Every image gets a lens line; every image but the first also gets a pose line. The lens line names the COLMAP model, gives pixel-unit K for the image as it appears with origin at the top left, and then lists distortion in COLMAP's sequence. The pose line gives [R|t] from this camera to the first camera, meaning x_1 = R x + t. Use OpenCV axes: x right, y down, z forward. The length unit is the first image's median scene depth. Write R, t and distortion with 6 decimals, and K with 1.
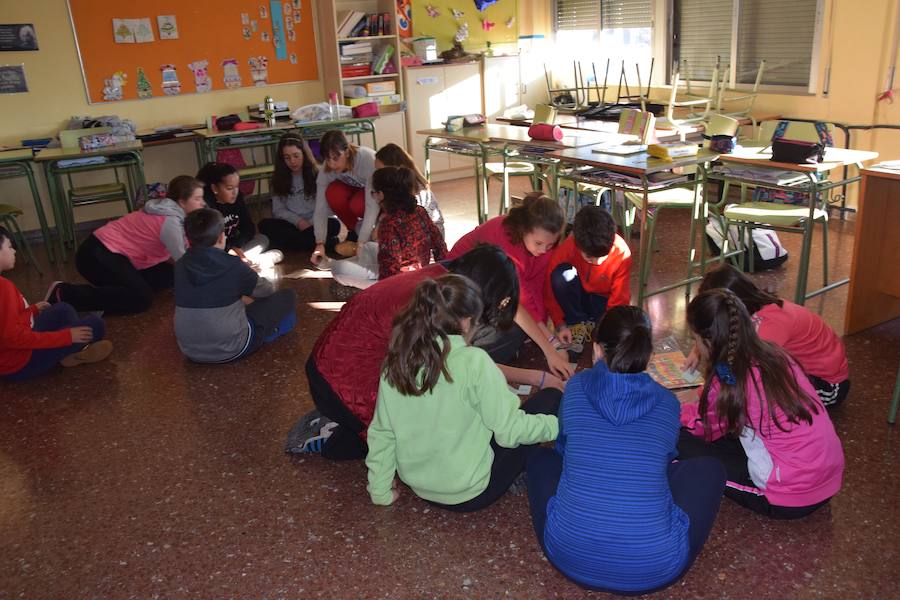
lens RADIAL K [[759.3, 0, 451.3], [0, 759.3, 296.4], [0, 0, 1]] dist [-0.137141, 0.159500]
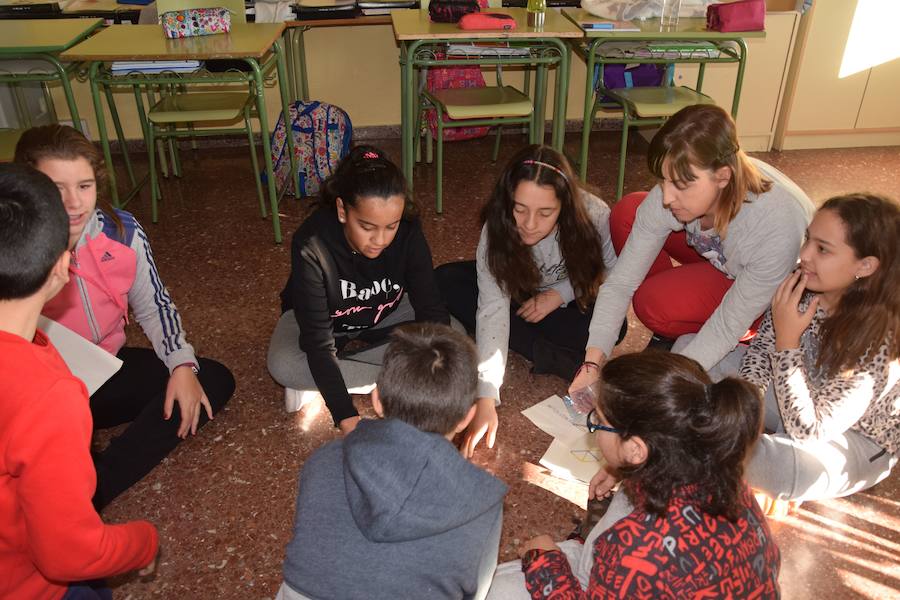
lens RADIAL K [[759.3, 0, 451.3], [0, 759.3, 296.4], [0, 0, 1]] dist [-0.137141, 0.159500]
pose [[0.927122, 0.241695, -0.286406, -0.104672], [-0.172803, 0.953853, 0.245567, -0.161001], [0.332542, -0.178179, 0.926104, 0.475283]]
